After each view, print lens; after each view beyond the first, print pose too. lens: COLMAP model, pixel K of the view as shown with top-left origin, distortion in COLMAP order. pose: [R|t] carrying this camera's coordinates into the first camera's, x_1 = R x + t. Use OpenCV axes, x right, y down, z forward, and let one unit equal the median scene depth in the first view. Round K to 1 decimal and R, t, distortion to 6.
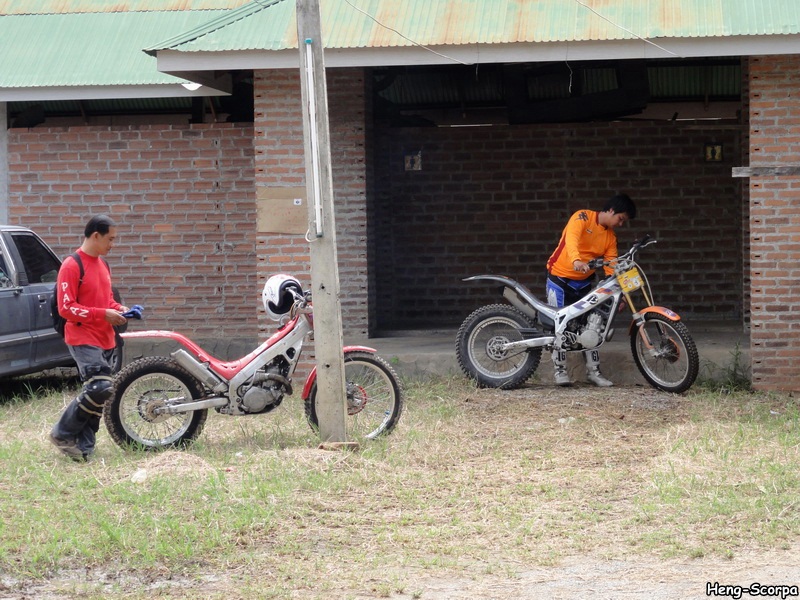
lens RADIAL K [[1930.8, 0, 400.0], [0, 1930.8, 299.4], [0, 0, 1]] dist [0.018747, 0.000000]
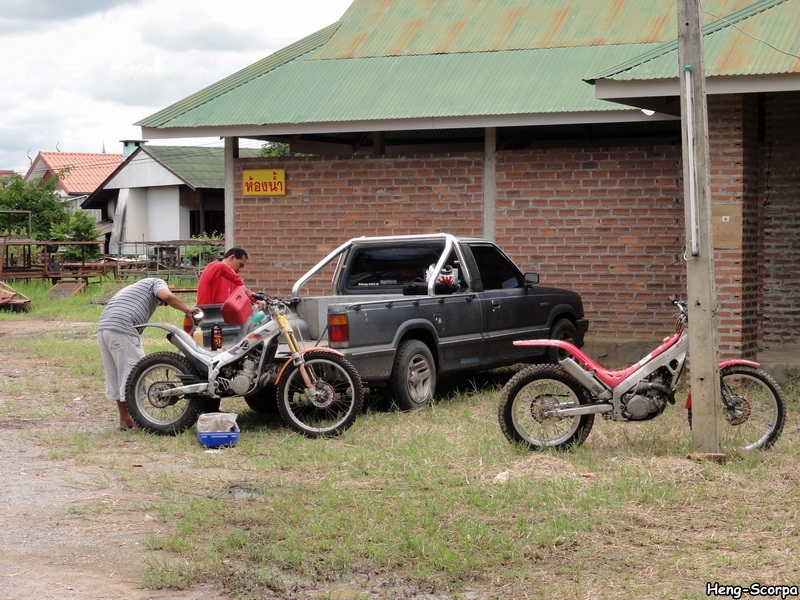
lens RADIAL K [[1649.8, 0, 401.0], [0, 1649.8, 301.7], [0, 0, 1]] dist [0.020276, 0.000000]
pose [[0.947497, 0.023747, -0.318881, 0.071507], [-0.021968, 0.999717, 0.009175, -0.009328], [0.319008, -0.001688, 0.947750, 0.078126]]
